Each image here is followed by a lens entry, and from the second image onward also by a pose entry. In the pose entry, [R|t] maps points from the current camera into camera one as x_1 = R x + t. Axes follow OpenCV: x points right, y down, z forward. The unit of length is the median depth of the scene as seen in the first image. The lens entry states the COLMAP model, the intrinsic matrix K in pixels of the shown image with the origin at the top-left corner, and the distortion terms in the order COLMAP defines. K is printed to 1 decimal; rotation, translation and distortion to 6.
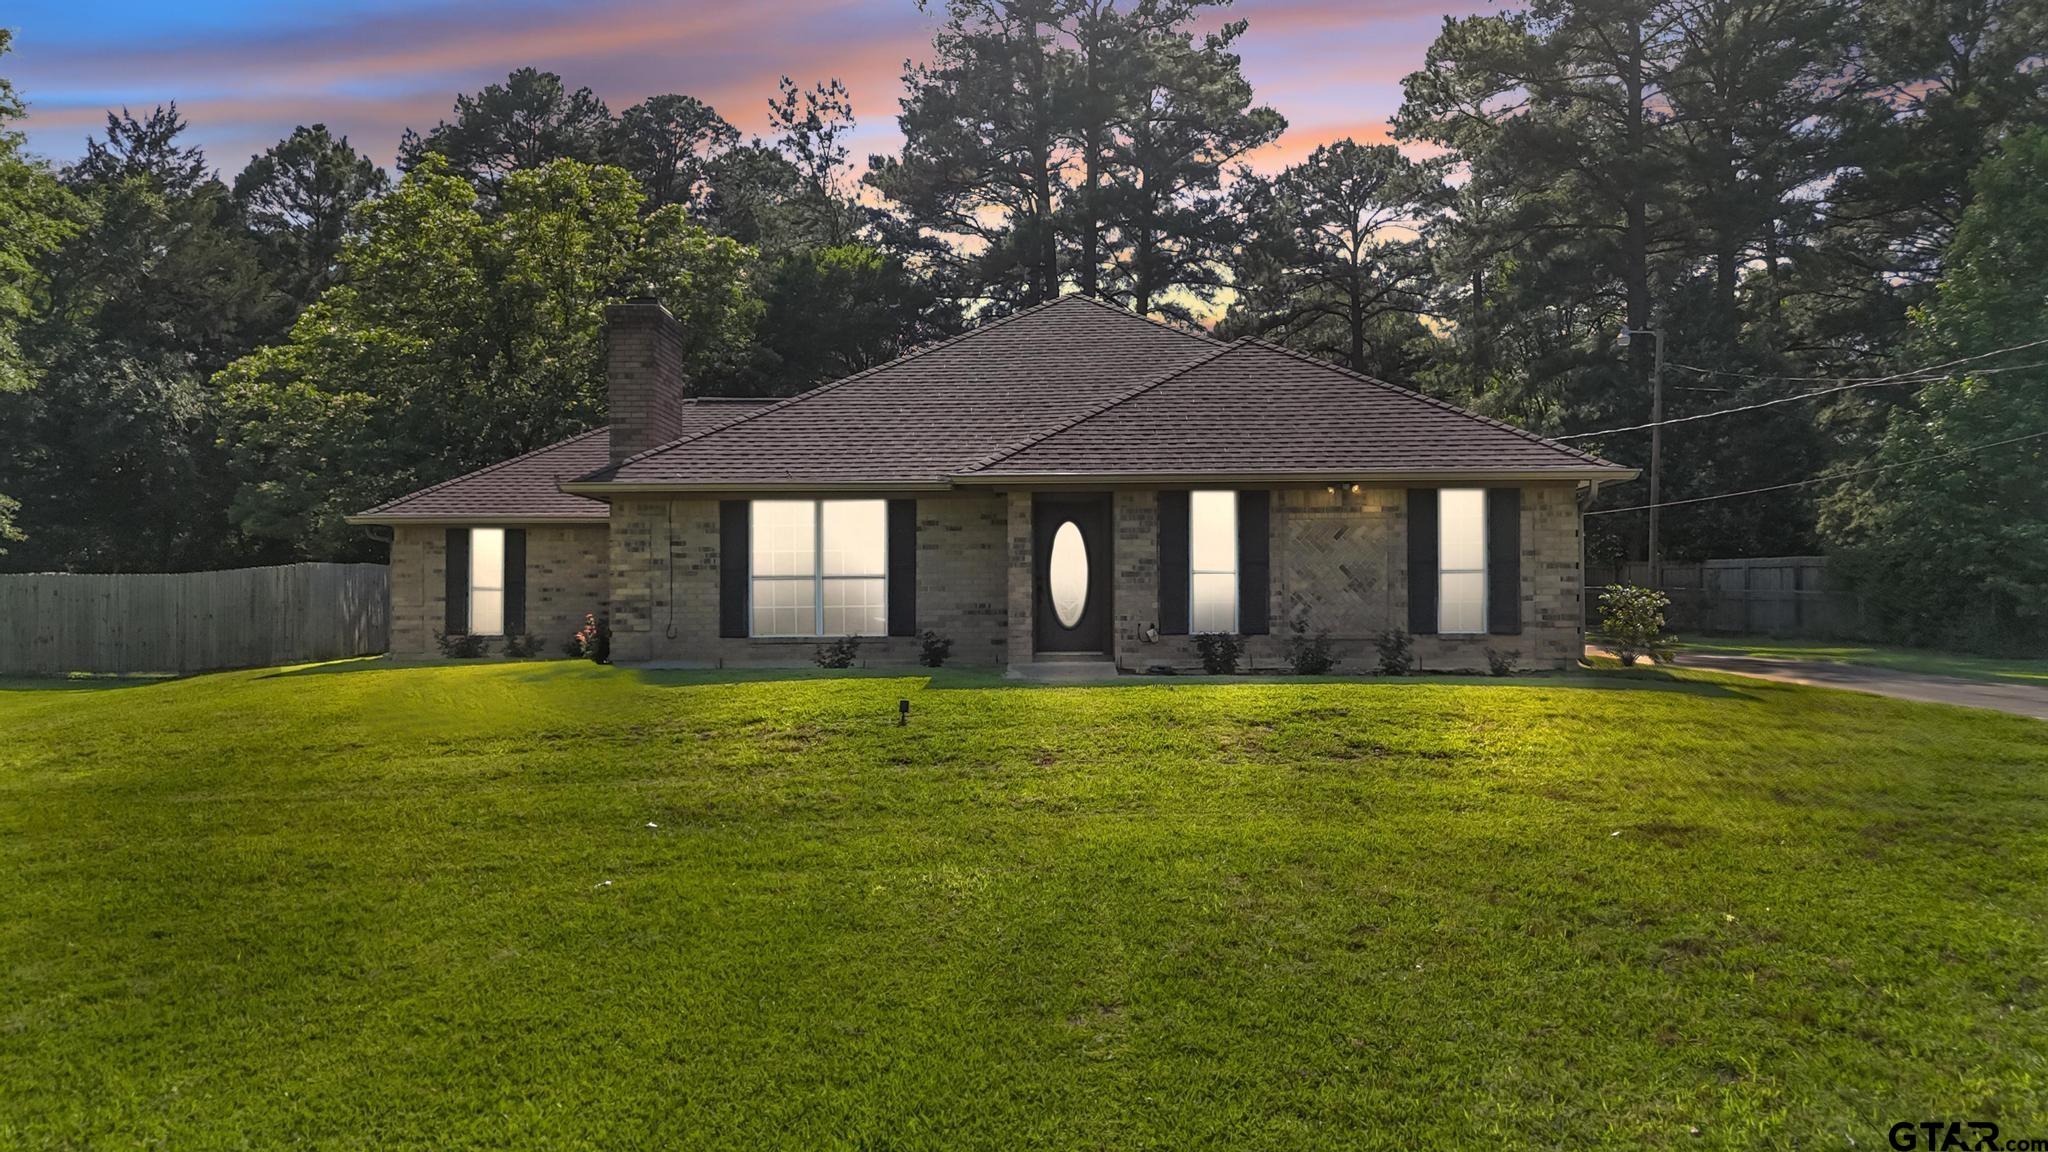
lens RADIAL K [[1575.4, 0, 1019.2], [0, 1575.4, 583.4], [0, 0, 1]] dist [0.039016, -0.006654]
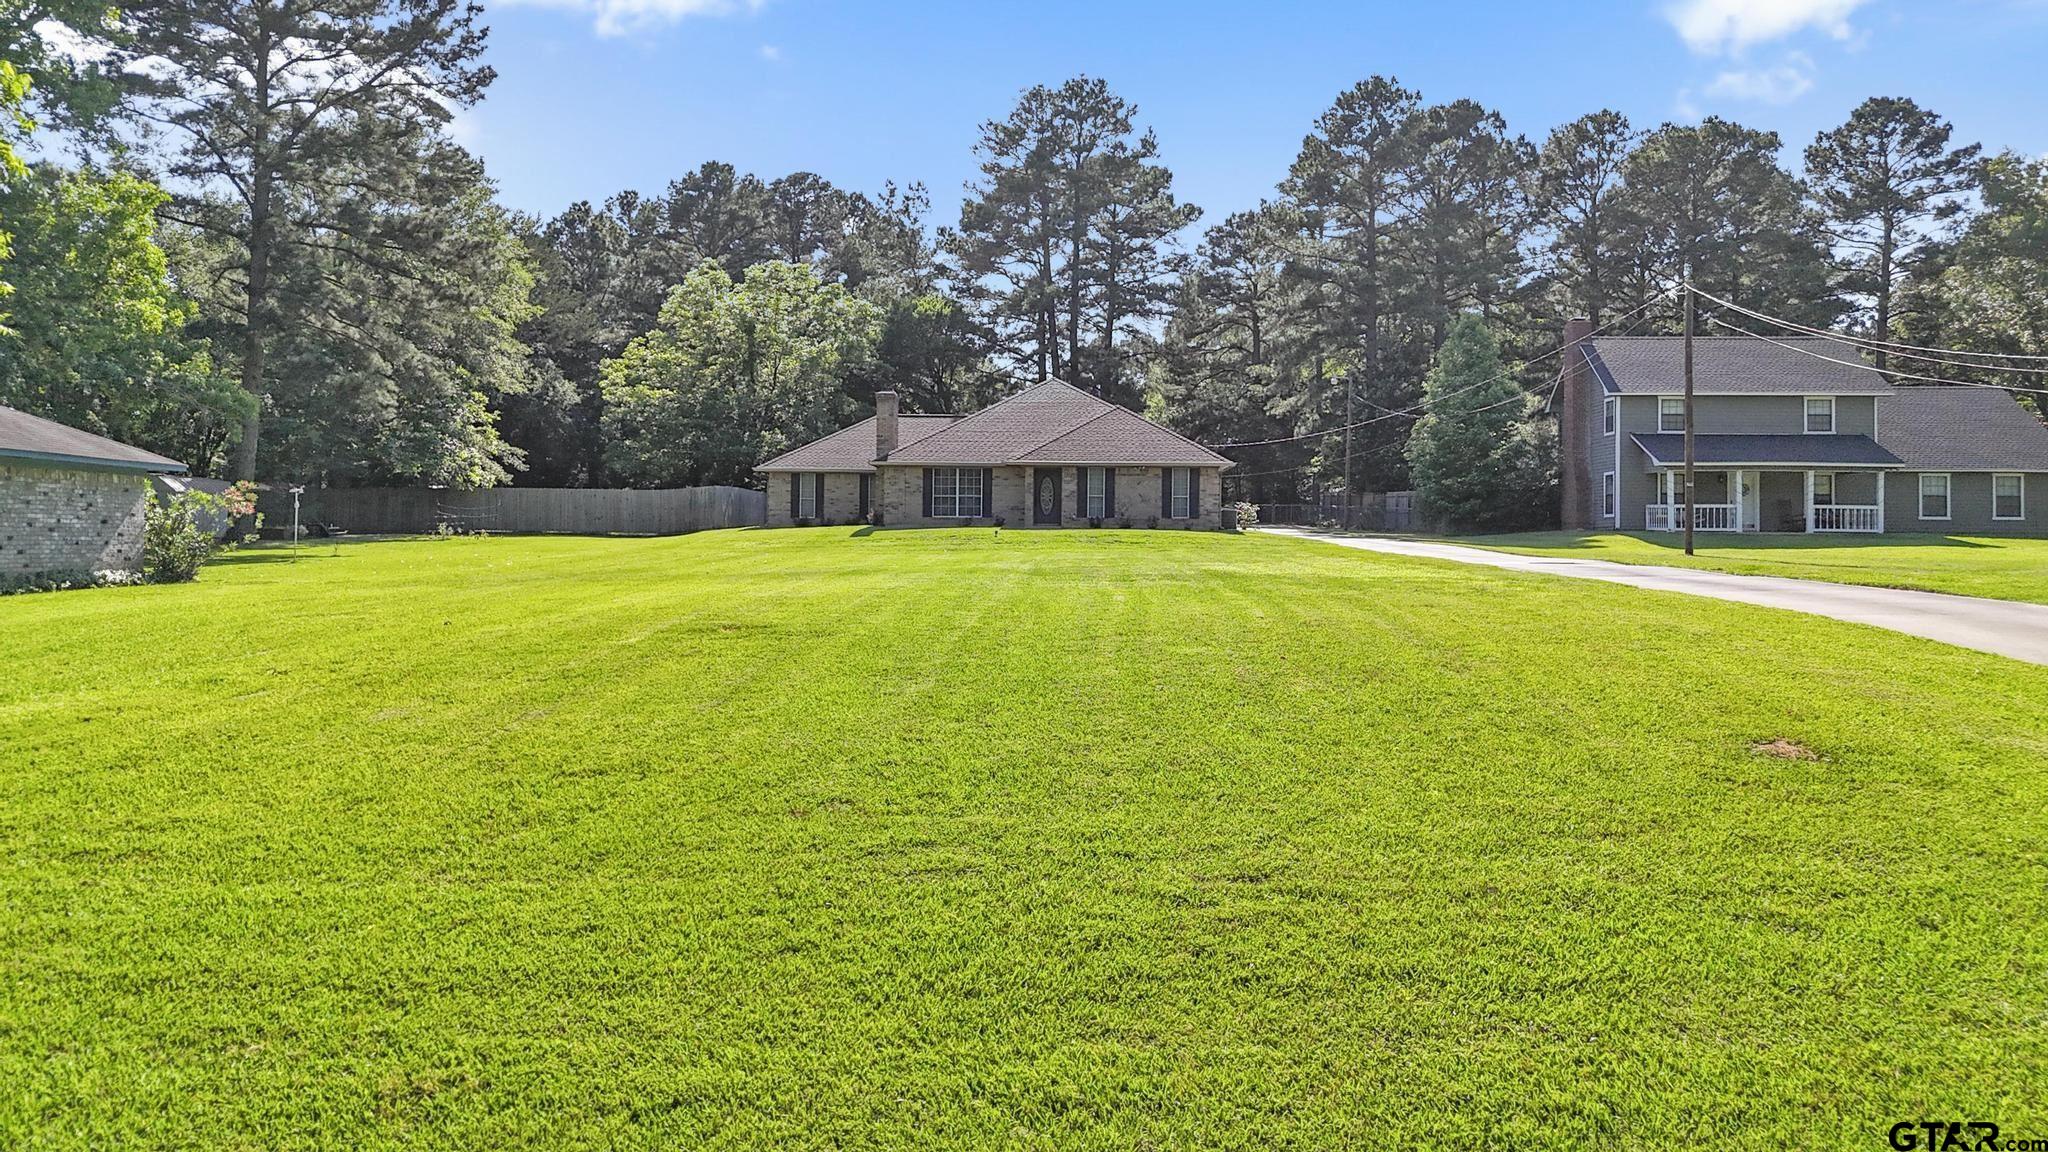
lens RADIAL K [[1490.2, 0, 1036.1], [0, 1490.2, 563.3], [0, 0, 1]] dist [0.047817, -0.000077]
pose [[0.999911, 0.012833, 0.003607, 0.002233], [-0.012972, 0.999052, 0.041561, 0.001916], [-0.003070, -0.041604, 0.999129, -0.771468]]
